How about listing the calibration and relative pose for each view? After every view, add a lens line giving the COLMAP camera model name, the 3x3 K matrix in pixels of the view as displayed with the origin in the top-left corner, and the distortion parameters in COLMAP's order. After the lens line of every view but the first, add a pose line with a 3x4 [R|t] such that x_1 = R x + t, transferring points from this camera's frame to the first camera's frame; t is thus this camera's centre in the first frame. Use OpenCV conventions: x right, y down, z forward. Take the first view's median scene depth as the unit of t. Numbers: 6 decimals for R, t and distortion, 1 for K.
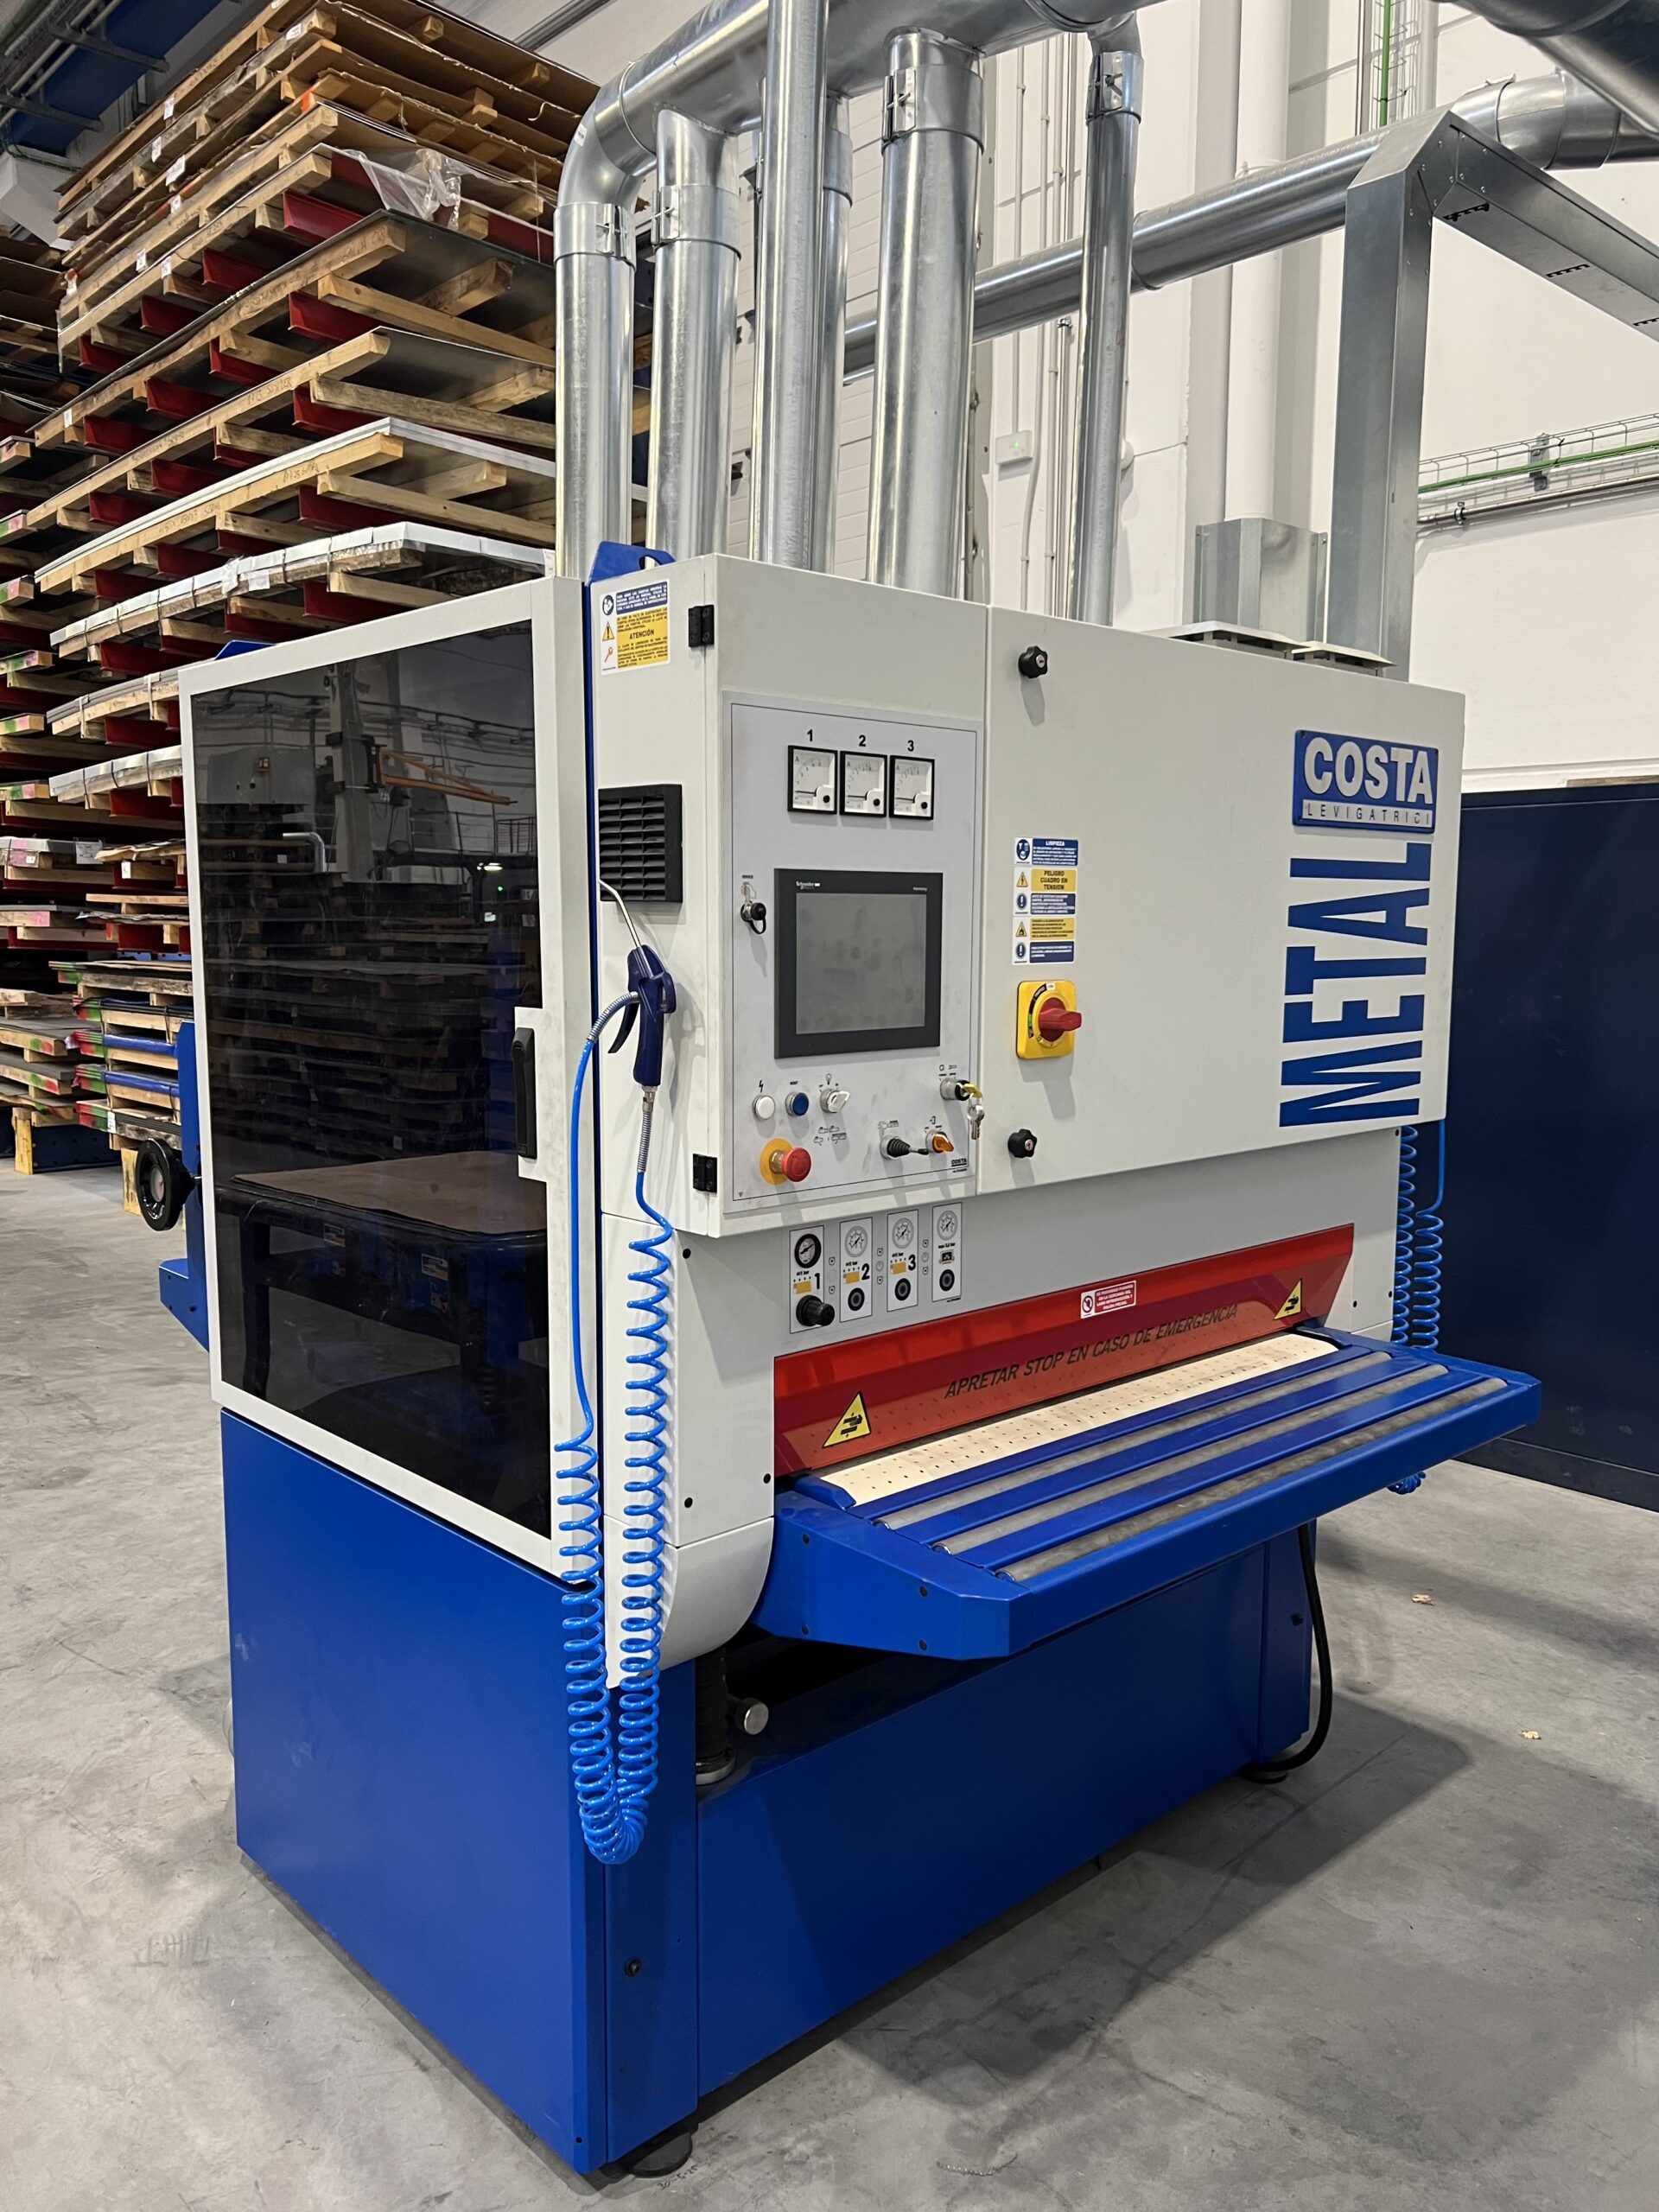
lens RADIAL K [[1661.1, 0, 831.9], [0, 1661.1, 1098.2], [0, 0, 1]] dist [0.062390, -0.049339]
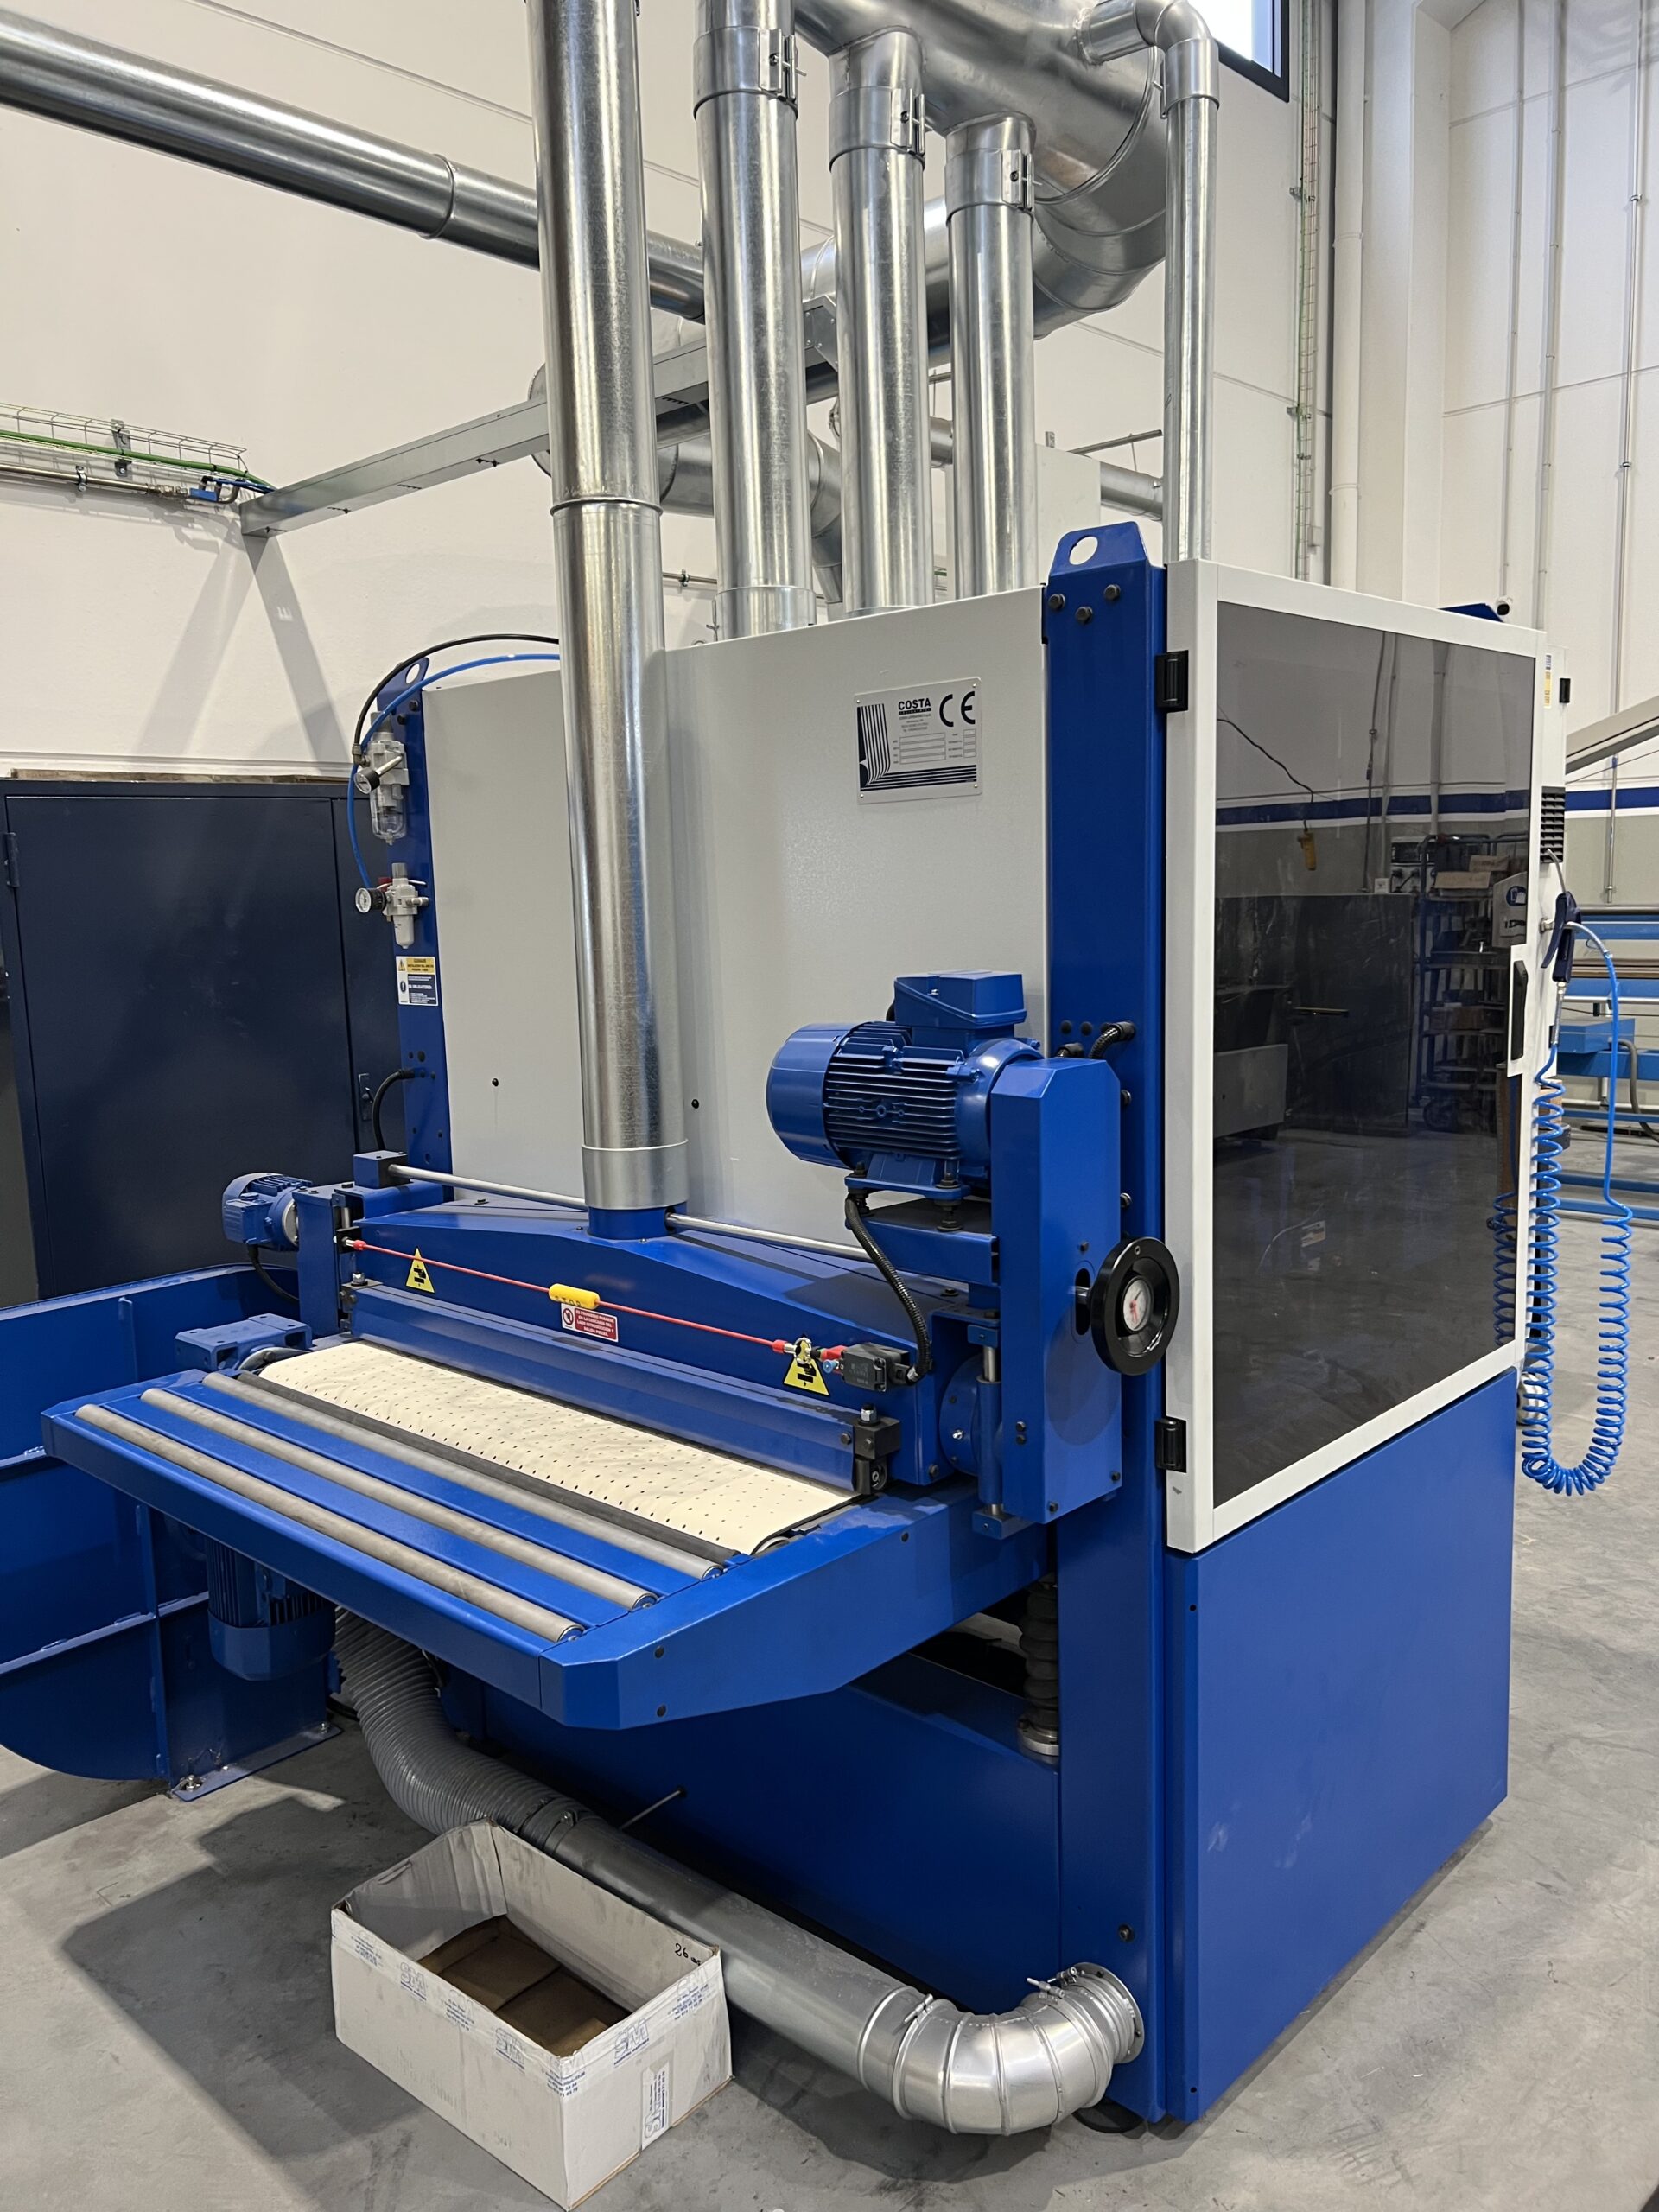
lens RADIAL K [[1661.1, 0, 832.7], [0, 1661.1, 1114.1], [0, 0, 1]] dist [0.062390, -0.049339]
pose [[-0.069342, -0.127116, 0.989461, -1.215191], [0.147893, 0.979579, 0.136211, -0.153284], [-0.986570, 0.155779, -0.049127, 1.320552]]
